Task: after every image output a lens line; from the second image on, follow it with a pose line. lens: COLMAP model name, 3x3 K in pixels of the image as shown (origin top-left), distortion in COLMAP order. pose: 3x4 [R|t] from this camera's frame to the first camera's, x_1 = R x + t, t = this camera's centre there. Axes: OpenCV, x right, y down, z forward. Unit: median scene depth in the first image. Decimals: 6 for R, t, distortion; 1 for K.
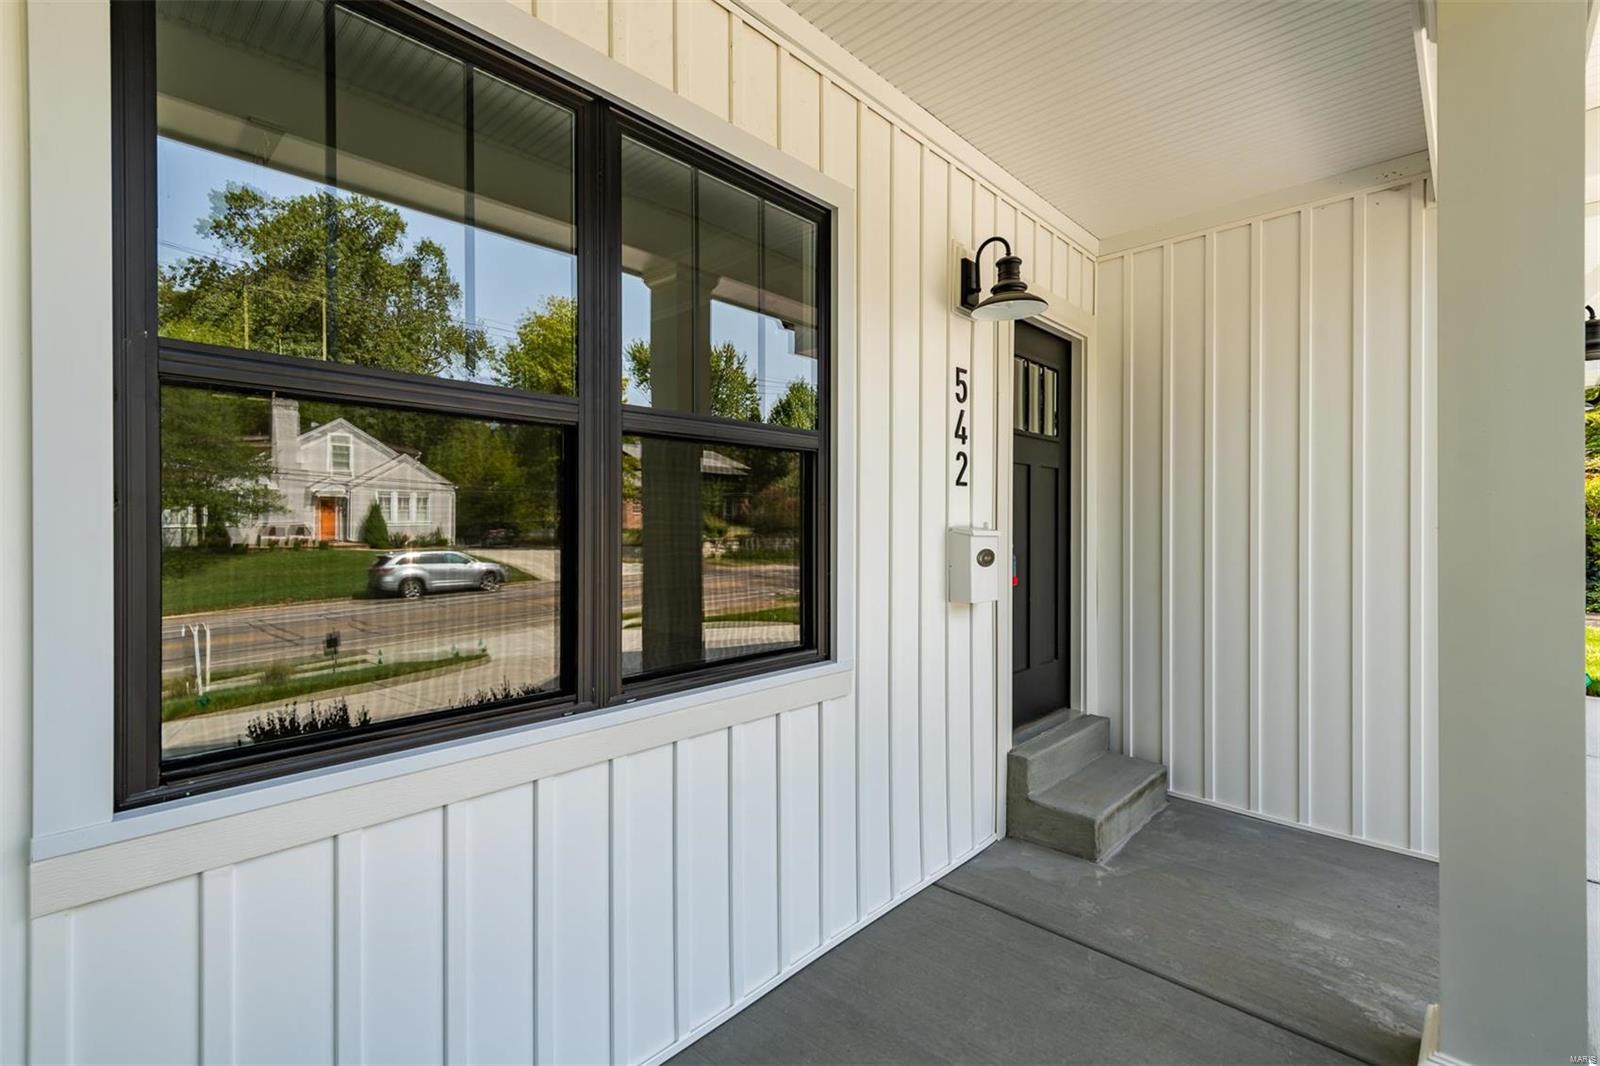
lens RADIAL K [[727.9, 0, 800.5], [0, 727.9, 532.9], [0, 0, 1]] dist [-0.001039, 0.000267]
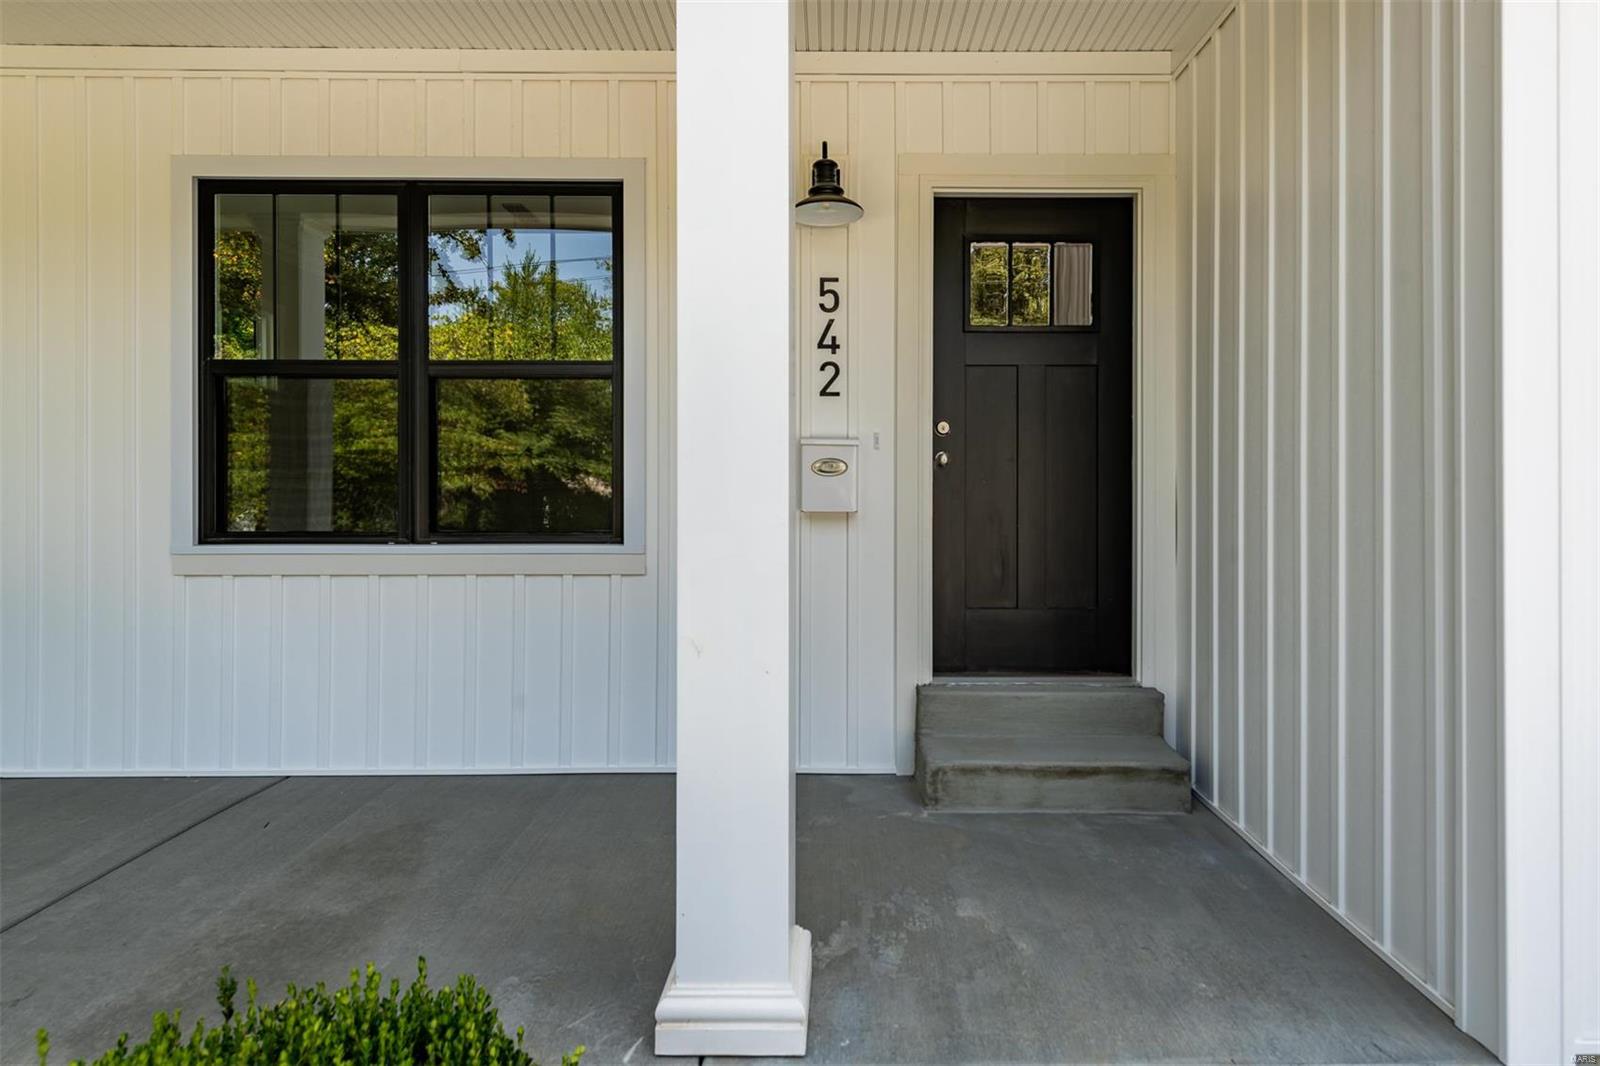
lens RADIAL K [[827.0, 0, 804.4], [0, 827.0, 519.1], [0, 0, 1]] dist [0.014856, -0.000024]
pose [[0.681646, 0.007734, -0.731641, 1.028375], [-0.008743, 0.999959, 0.002425, 0.100956], [0.731630, 0.004744, 0.681686, 0.207704]]
